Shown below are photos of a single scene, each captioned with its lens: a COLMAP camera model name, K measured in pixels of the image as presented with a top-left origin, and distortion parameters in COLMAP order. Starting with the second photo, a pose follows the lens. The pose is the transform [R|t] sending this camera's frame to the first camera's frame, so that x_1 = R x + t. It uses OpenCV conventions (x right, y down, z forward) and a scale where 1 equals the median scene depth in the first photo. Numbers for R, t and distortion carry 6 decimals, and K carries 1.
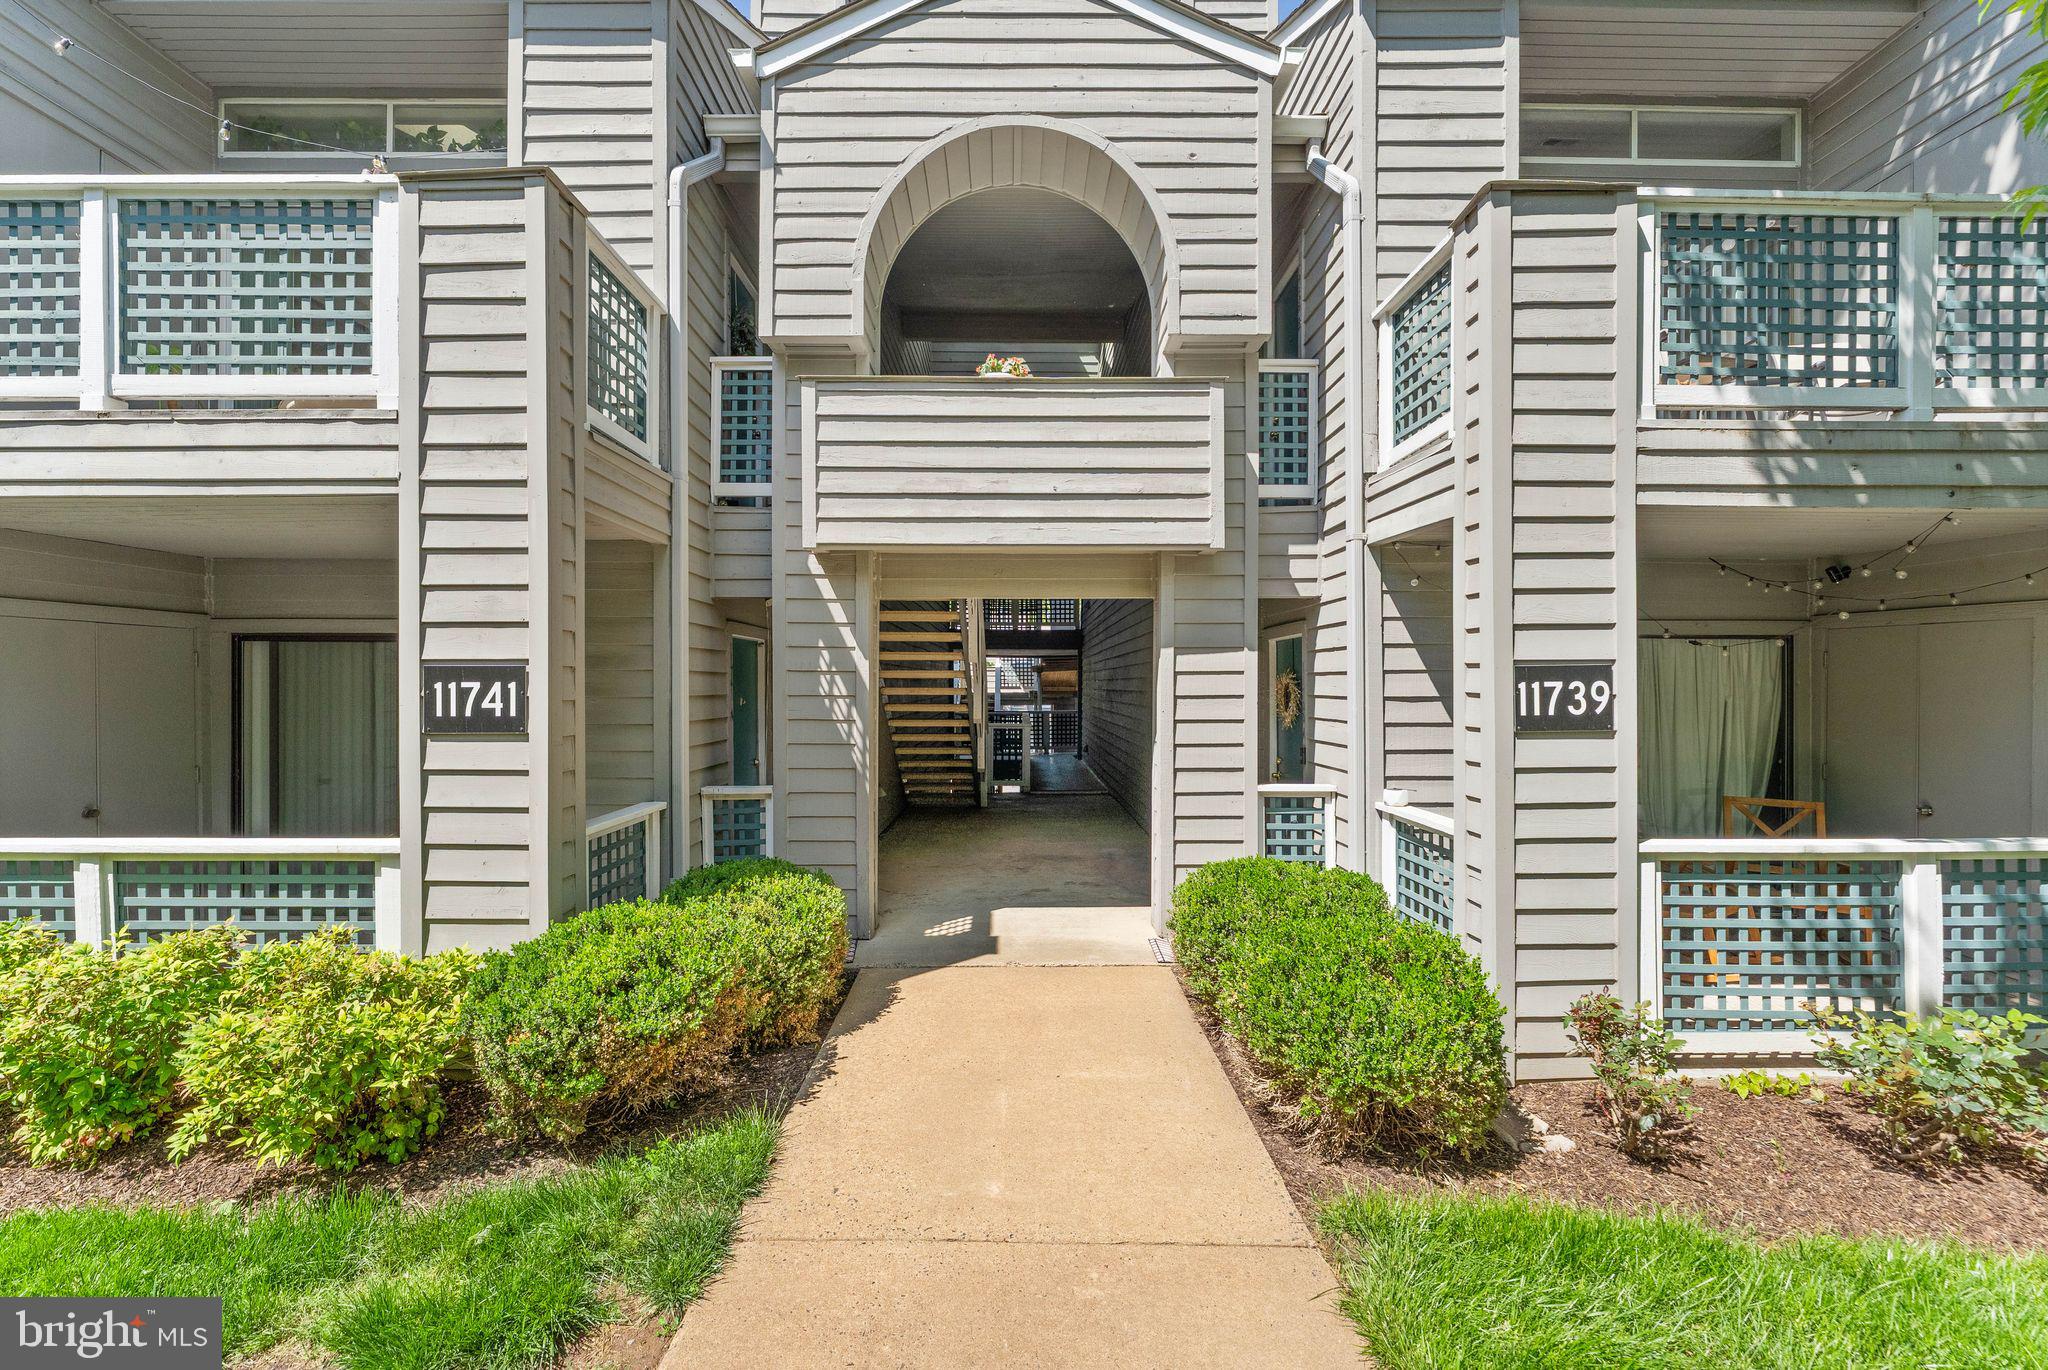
lens RADIAL K [[825.1, 0, 1029.1], [0, 825.1, 683.8], [0, 0, 1]] dist [-0.002684, -0.000402]
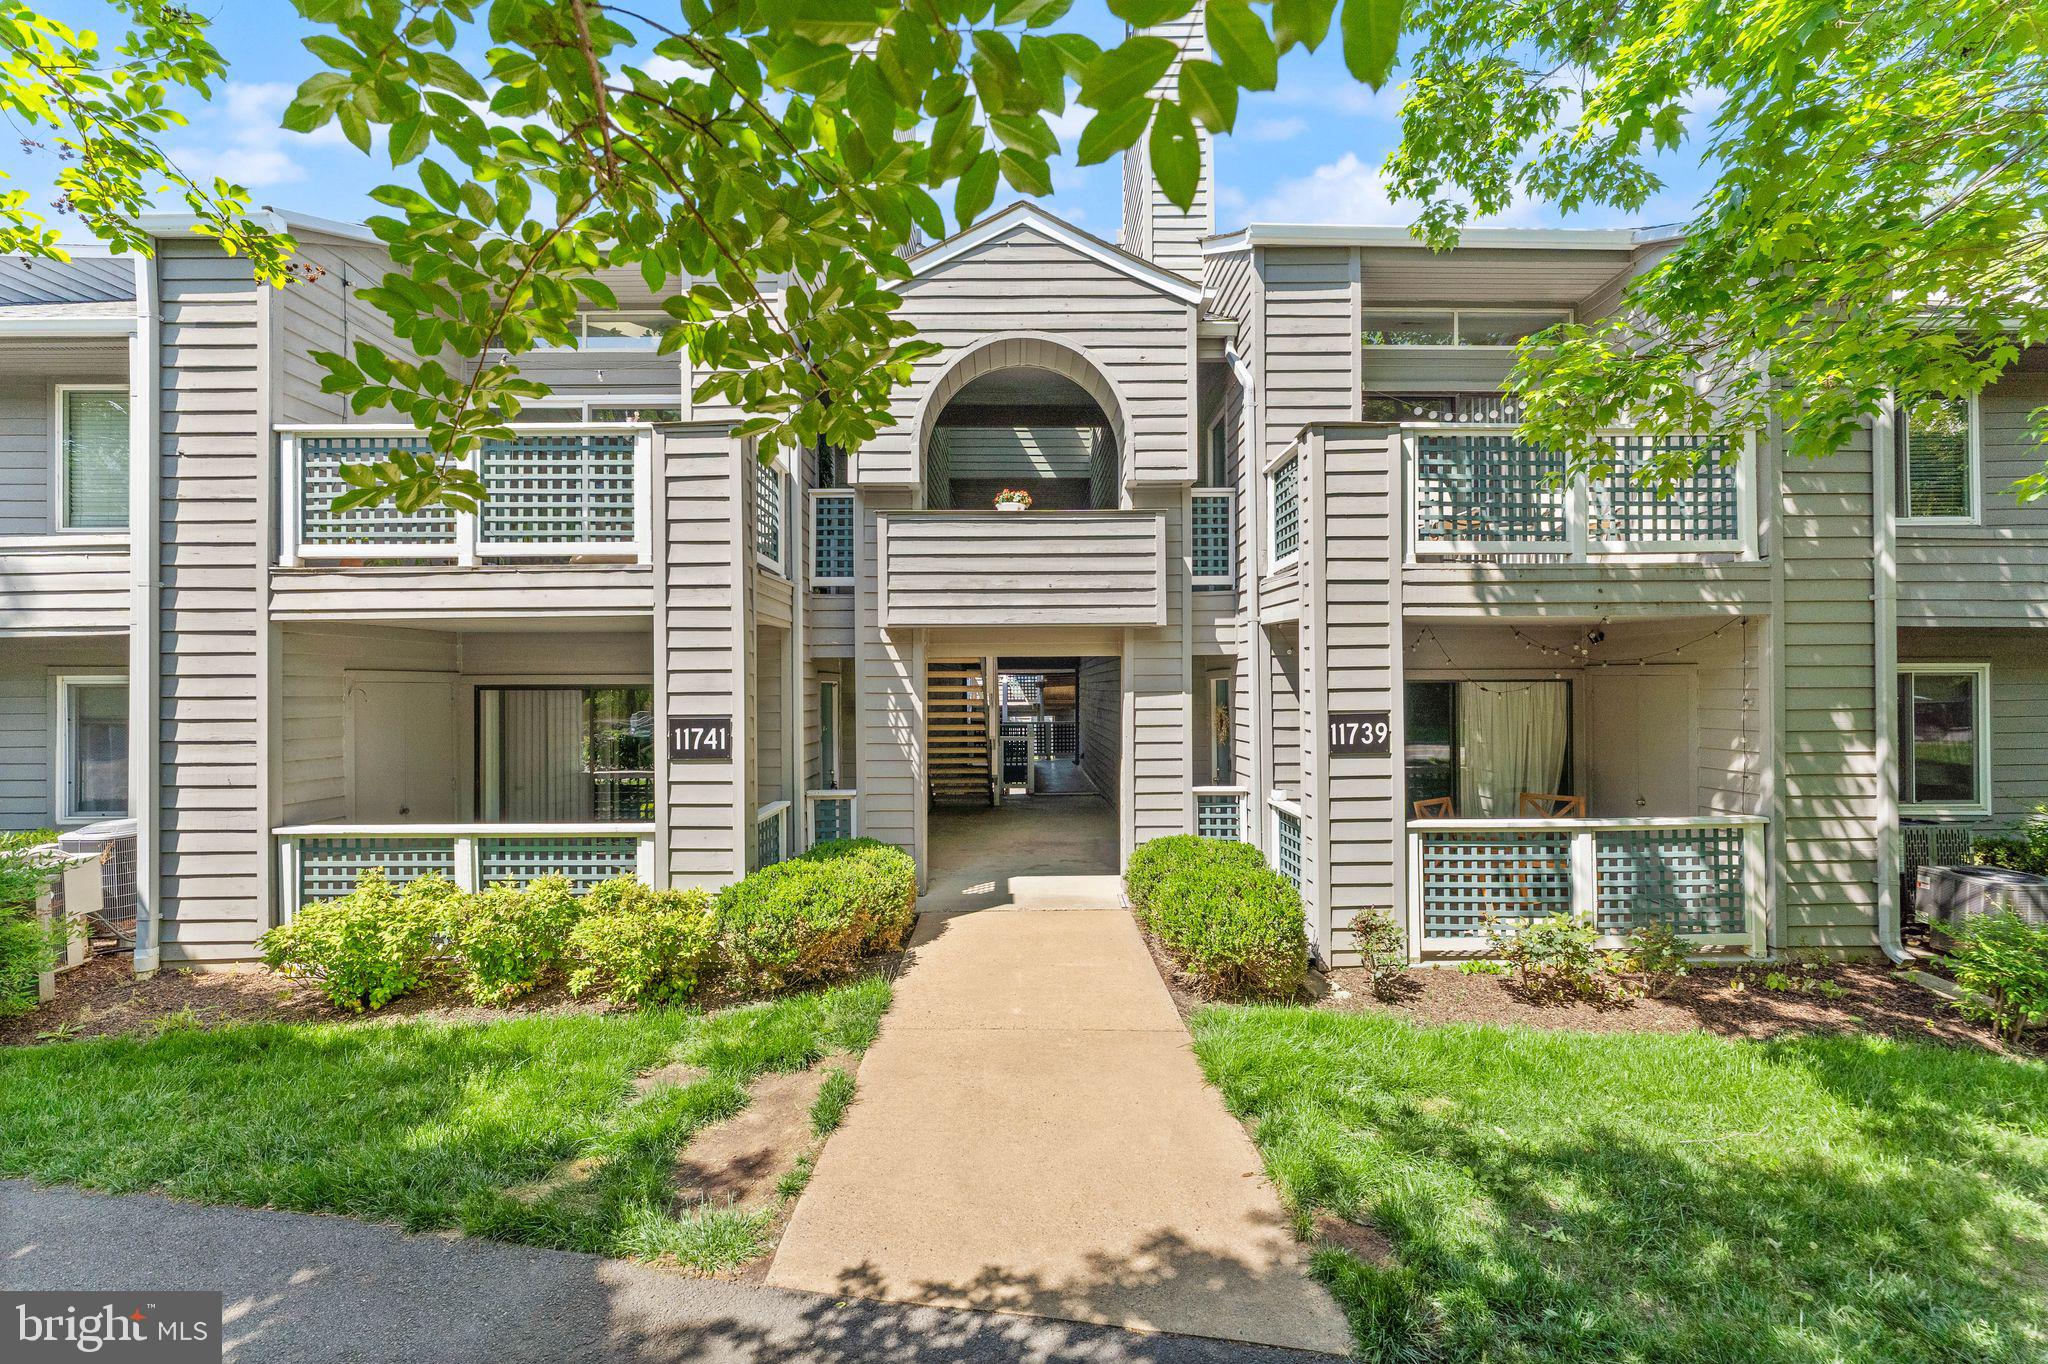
lens RADIAL K [[825.1, 0, 1029.1], [0, 825.1, 680.8], [0, 0, 1]] dist [-0.002684, -0.000402]
pose [[0.999967, -0.006601, -0.004770, -0.000505], [0.006575, 0.999963, -0.005512, -0.081162], [0.004806, 0.005481, 0.999973, -0.633154]]
